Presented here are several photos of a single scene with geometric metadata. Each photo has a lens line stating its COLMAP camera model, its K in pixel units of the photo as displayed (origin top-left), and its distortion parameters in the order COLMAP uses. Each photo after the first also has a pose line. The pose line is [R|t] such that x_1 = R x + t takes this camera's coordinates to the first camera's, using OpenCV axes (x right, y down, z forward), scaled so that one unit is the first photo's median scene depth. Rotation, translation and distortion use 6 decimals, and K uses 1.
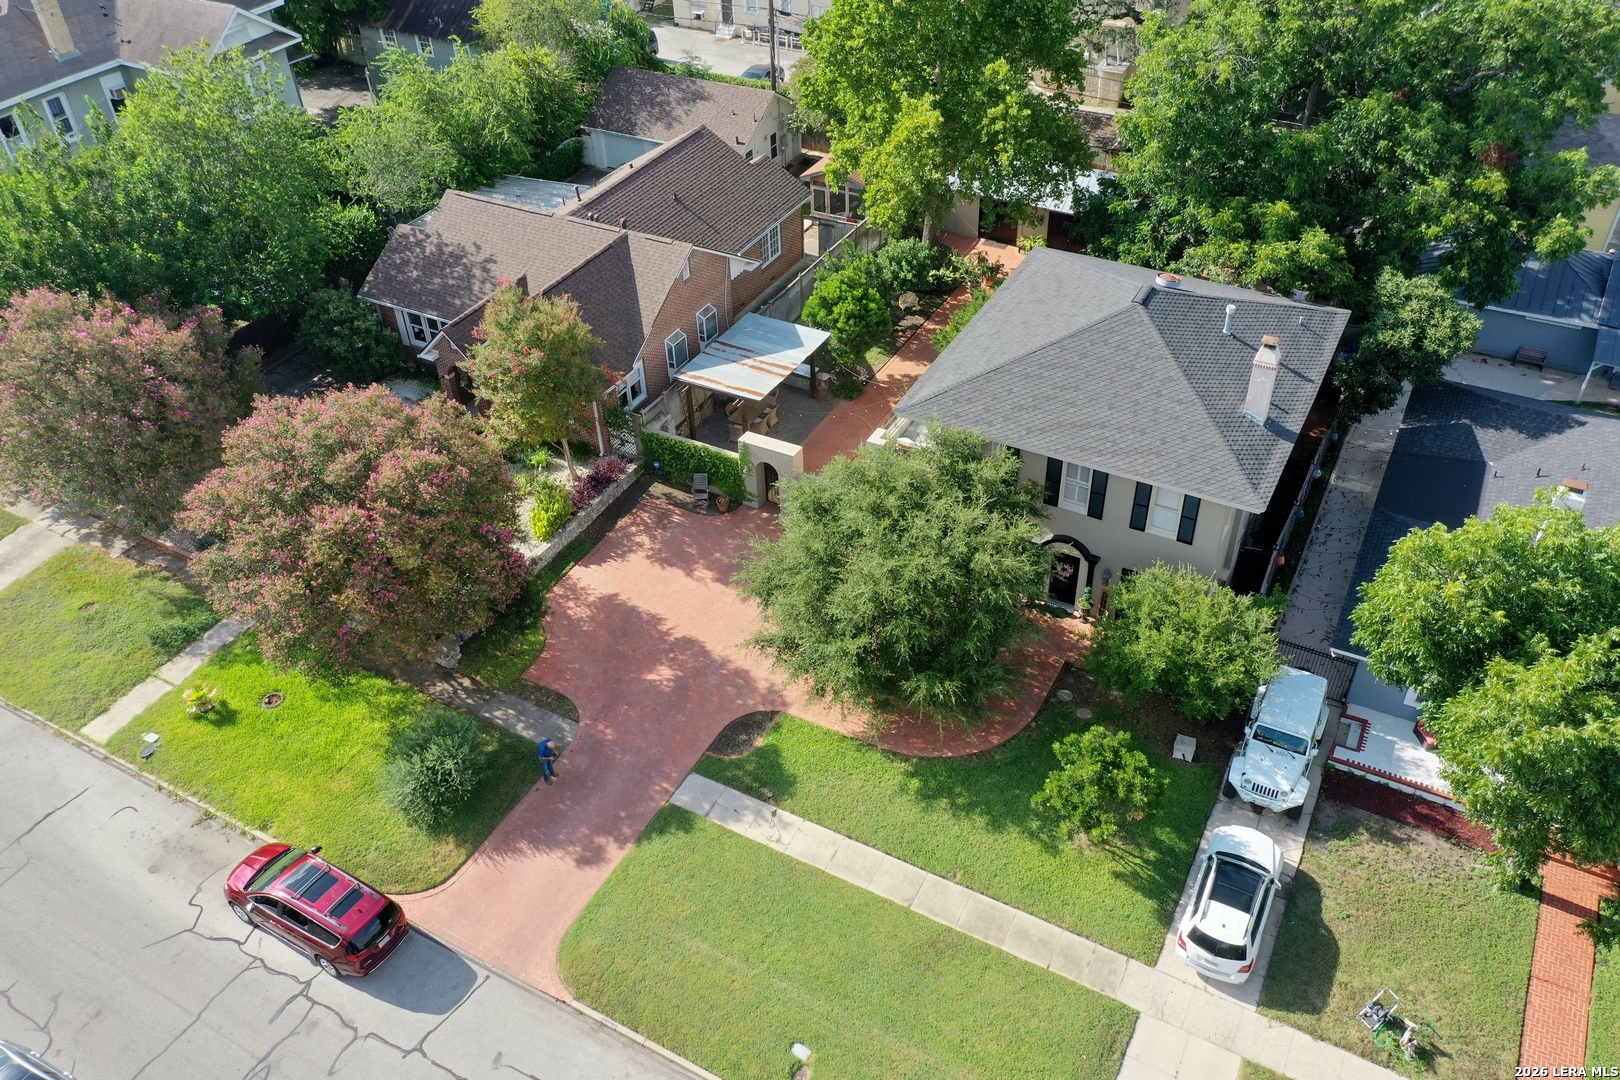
lens RADIAL K [[1282.2, 0, 810.0], [0, 1282.2, 540.0], [0, 0, 1]] dist [0.001819, -0.000948]
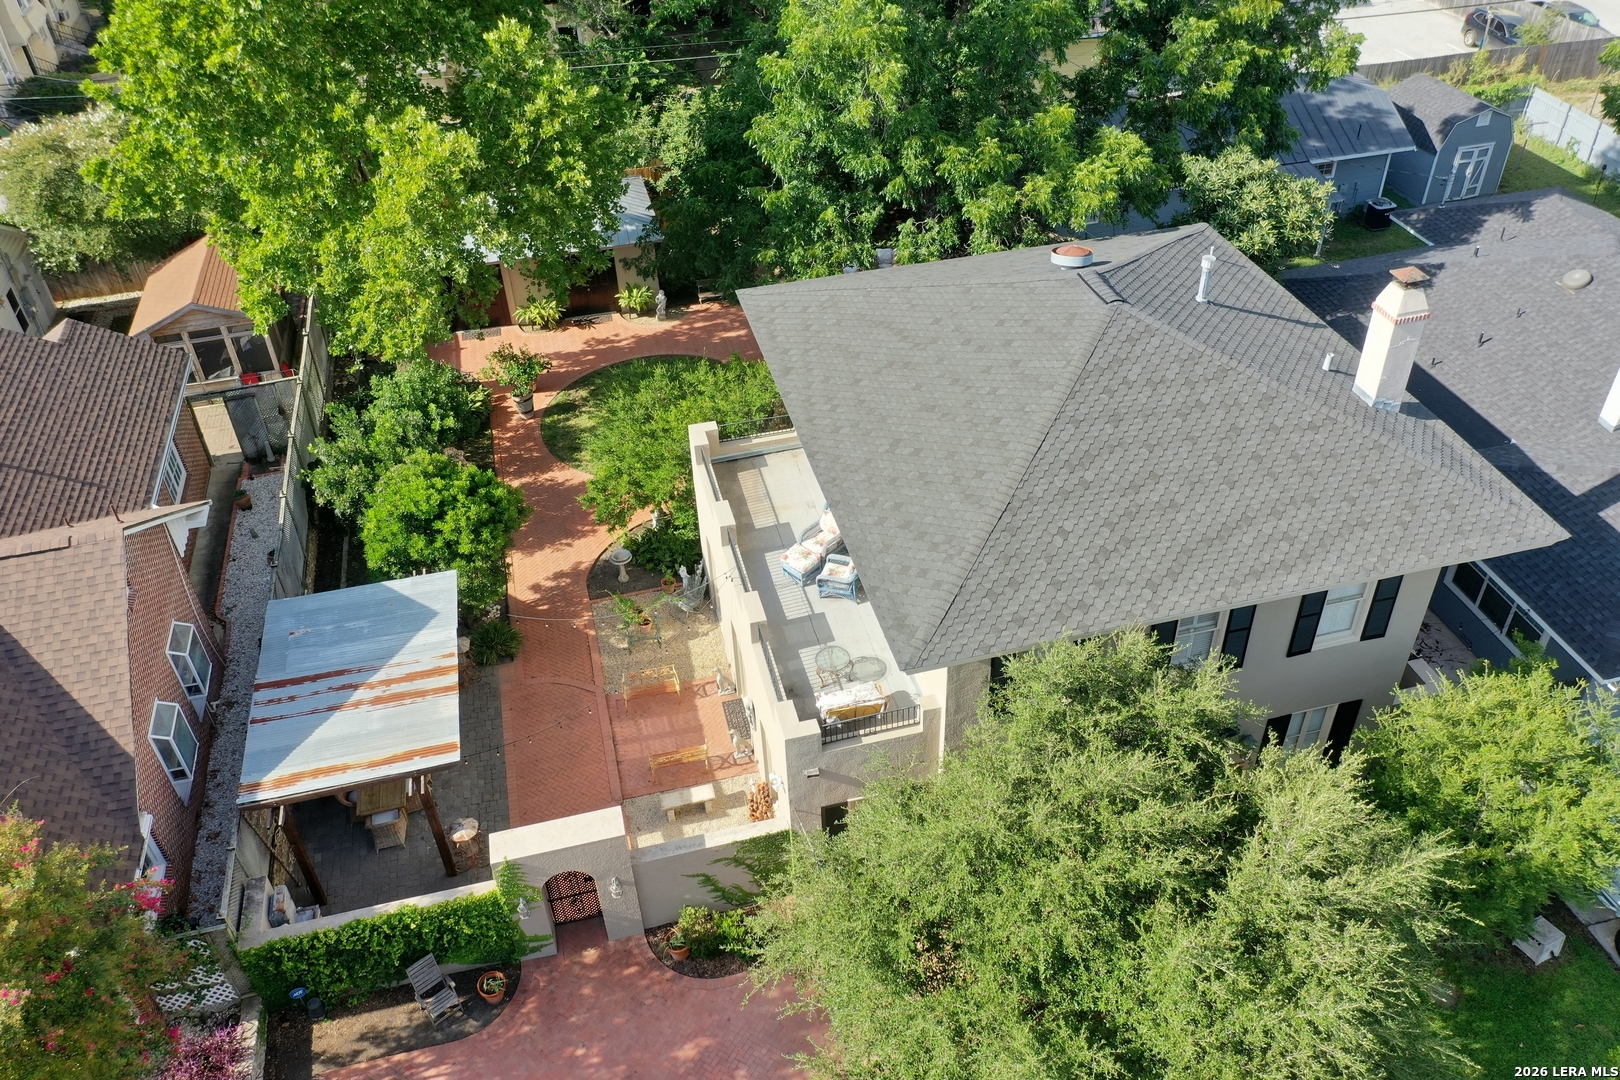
lens RADIAL K [[1282.2, 0, 810.0], [0, 1282.2, 540.0], [0, 0, 1]] dist [0.001819, -0.000948]
pose [[0.738550, -0.420319, 0.527139, -0.190136], [0.435509, 0.894284, 0.102893, -0.205395], [-0.514660, 0.153583, 0.843527, 0.595068]]
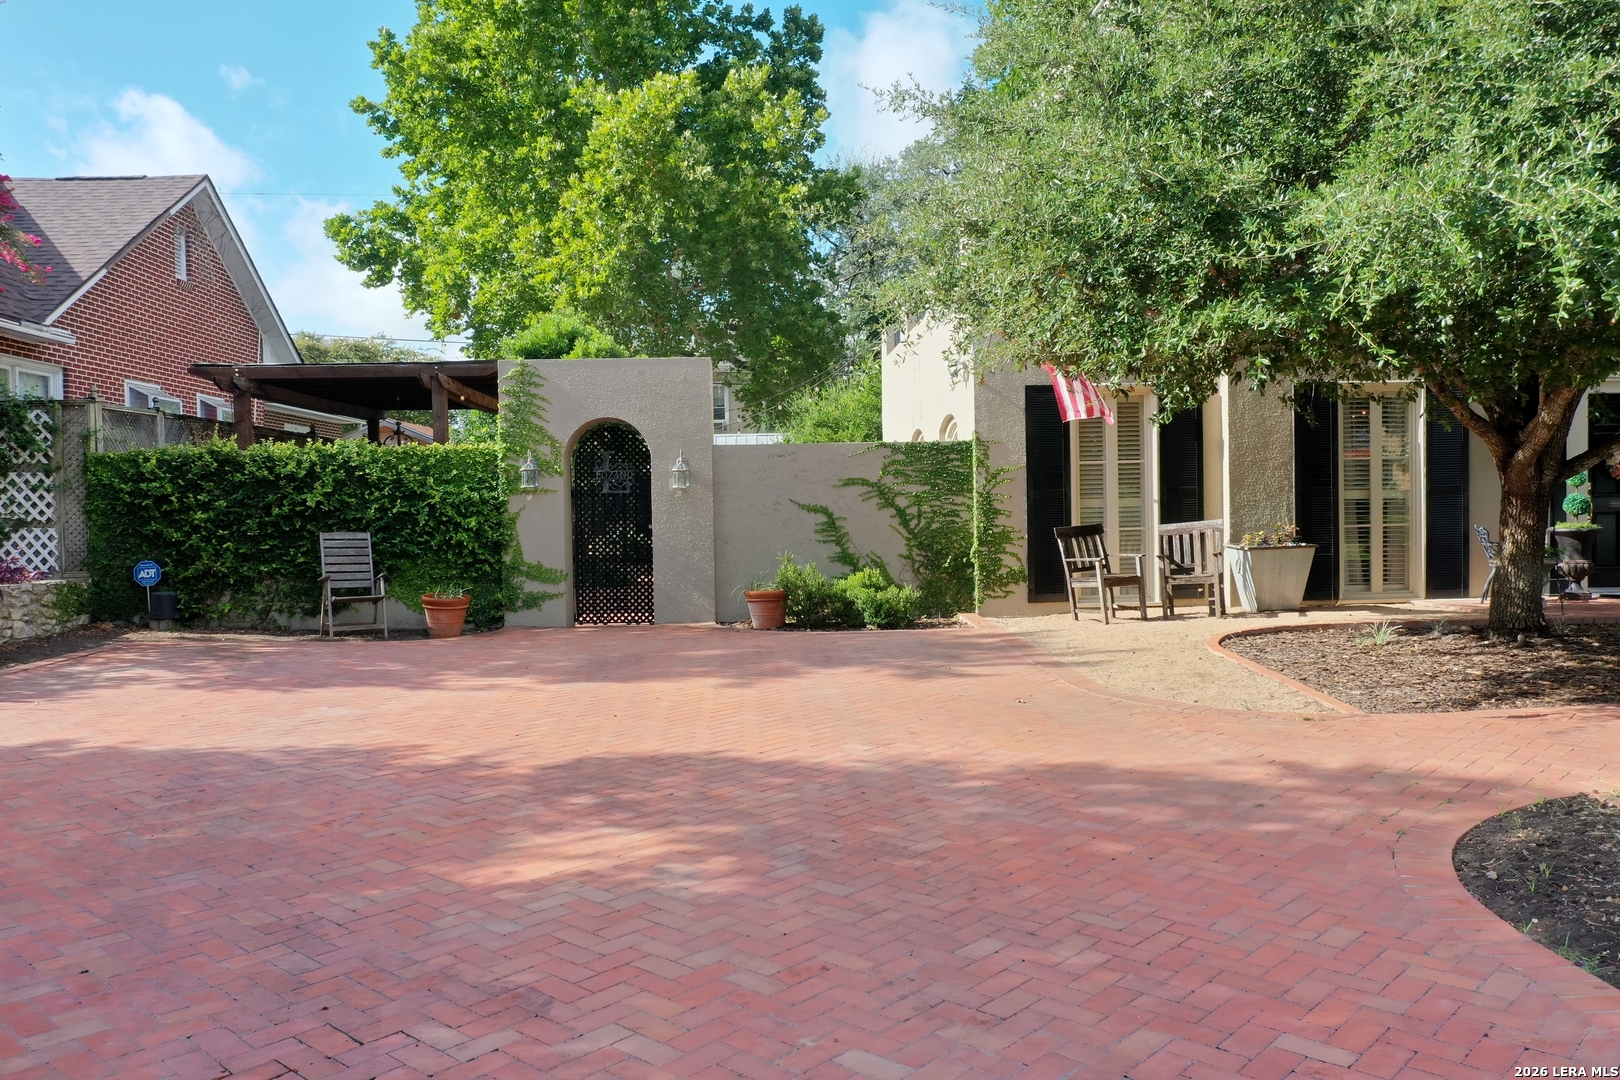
lens RADIAL K [[1282.2, 0, 810.0], [0, 1282.2, 540.0], [0, 0, 1]] dist [0.001819, -0.000948]
pose [[0.859091, 0.005025, 0.511799, -0.166788], [0.321196, 0.773244, -0.546742, 0.161729], [-0.398493, 0.634089, 0.662672, 0.904167]]
